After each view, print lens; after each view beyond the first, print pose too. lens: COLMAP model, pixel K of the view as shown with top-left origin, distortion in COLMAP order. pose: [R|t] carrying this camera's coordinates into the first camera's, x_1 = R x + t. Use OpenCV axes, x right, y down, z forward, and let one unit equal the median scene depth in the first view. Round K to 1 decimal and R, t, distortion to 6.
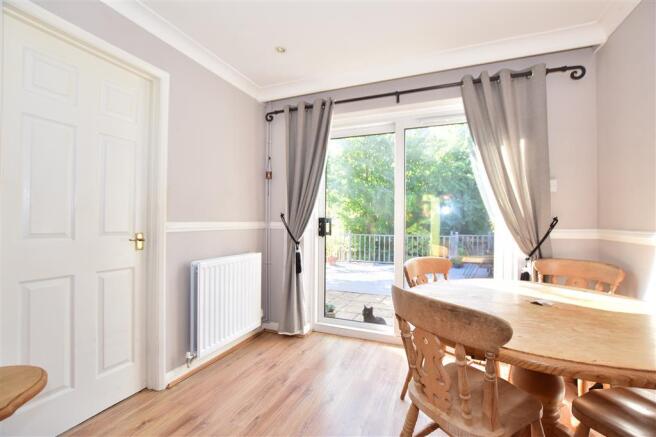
lens RADIAL K [[294.9, 0, 329.4], [0, 294.9, 218.6], [0, 0, 1]] dist [-0.018060, 0.000445]
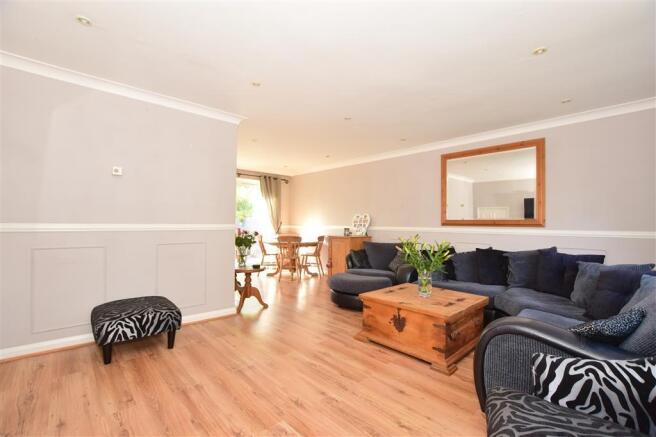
lens RADIAL K [[294.9, 0, 328.9], [0, 294.9, 221.4], [0, 0, 1]] dist [-0.018060, 0.000445]
pose [[0.418243, 0.008408, 0.908296, -1.793281], [-0.017946, 0.999838, -0.000992, -0.013180], [-0.908158, -0.015886, 0.418326, -0.809867]]
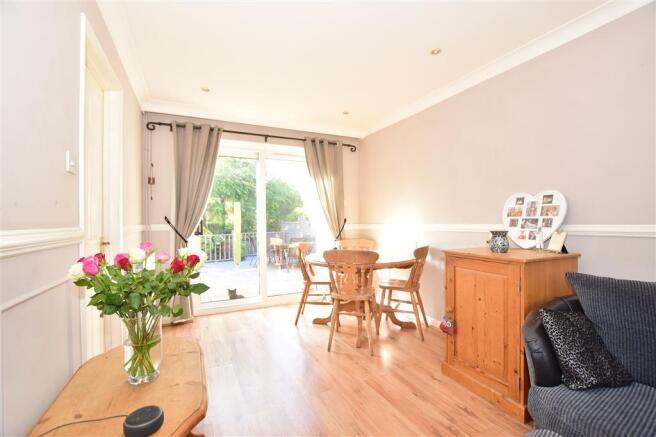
lens RADIAL K [[294.9, 0, 327.1], [0, 294.9, 221.2], [0, 0, 1]] dist [-0.018060, 0.000445]
pose [[0.667772, -0.013470, 0.744244, -0.670725], [0.010255, 0.999908, 0.008896, -0.005172], [-0.744296, 0.001692, 0.667848, -0.211481]]
